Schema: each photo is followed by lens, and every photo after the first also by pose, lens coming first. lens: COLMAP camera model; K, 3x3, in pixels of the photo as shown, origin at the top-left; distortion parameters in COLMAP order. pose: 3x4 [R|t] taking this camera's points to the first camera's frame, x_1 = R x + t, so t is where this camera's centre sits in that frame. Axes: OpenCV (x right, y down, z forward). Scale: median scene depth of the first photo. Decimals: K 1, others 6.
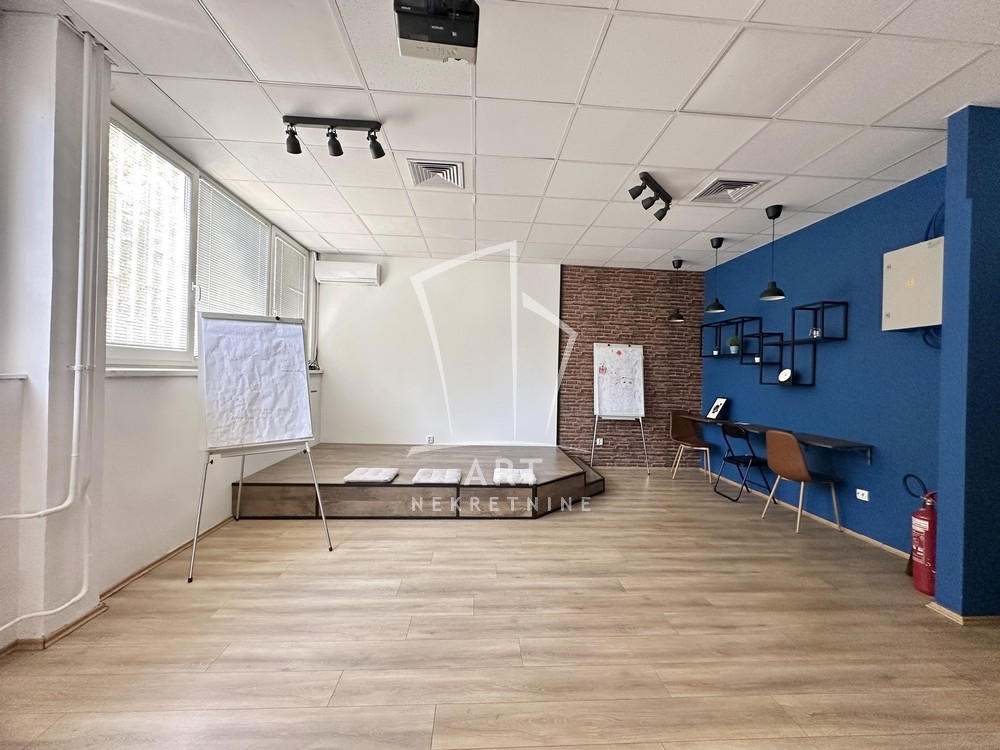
lens RADIAL K [[386.6, 0, 495.7], [0, 386.6, 374.0], [0, 0, 1]] dist [-0.006653, -0.000250]
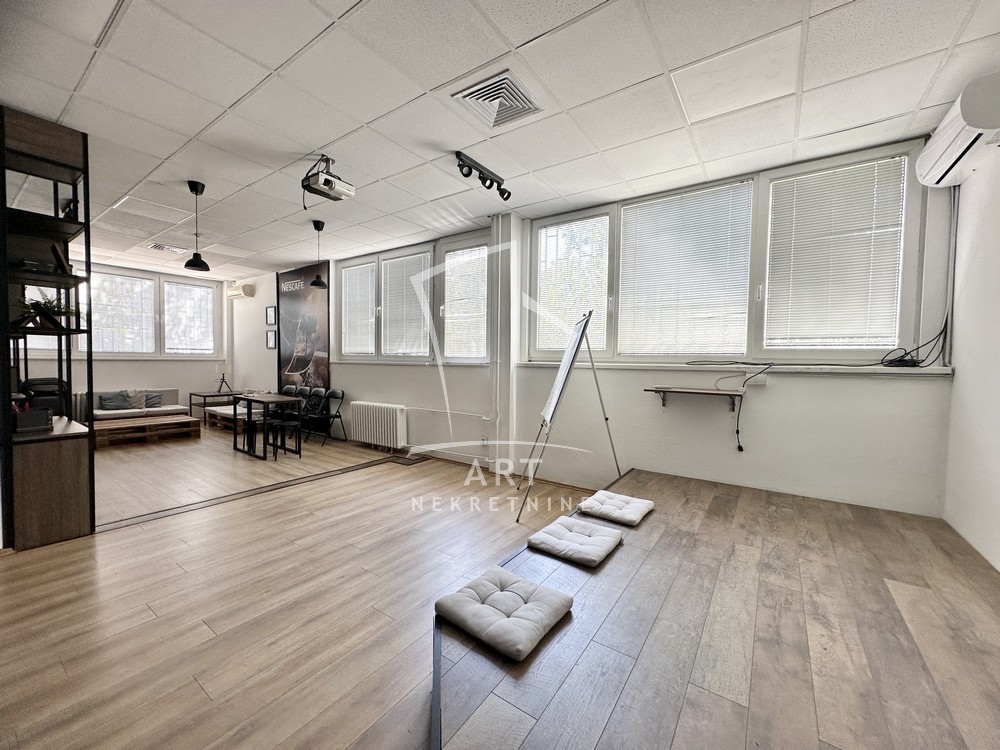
lens RADIAL K [[386.6, 0, 495.7], [0, 386.6, 374.0], [0, 0, 1]] dist [-0.006653, -0.000250]
pose [[-0.605678, -0.005358, -0.795692, 0.596268], [-0.027330, 0.999527, 0.014072, 0.019802], [0.795240, 0.030269, -0.605538, 1.916185]]
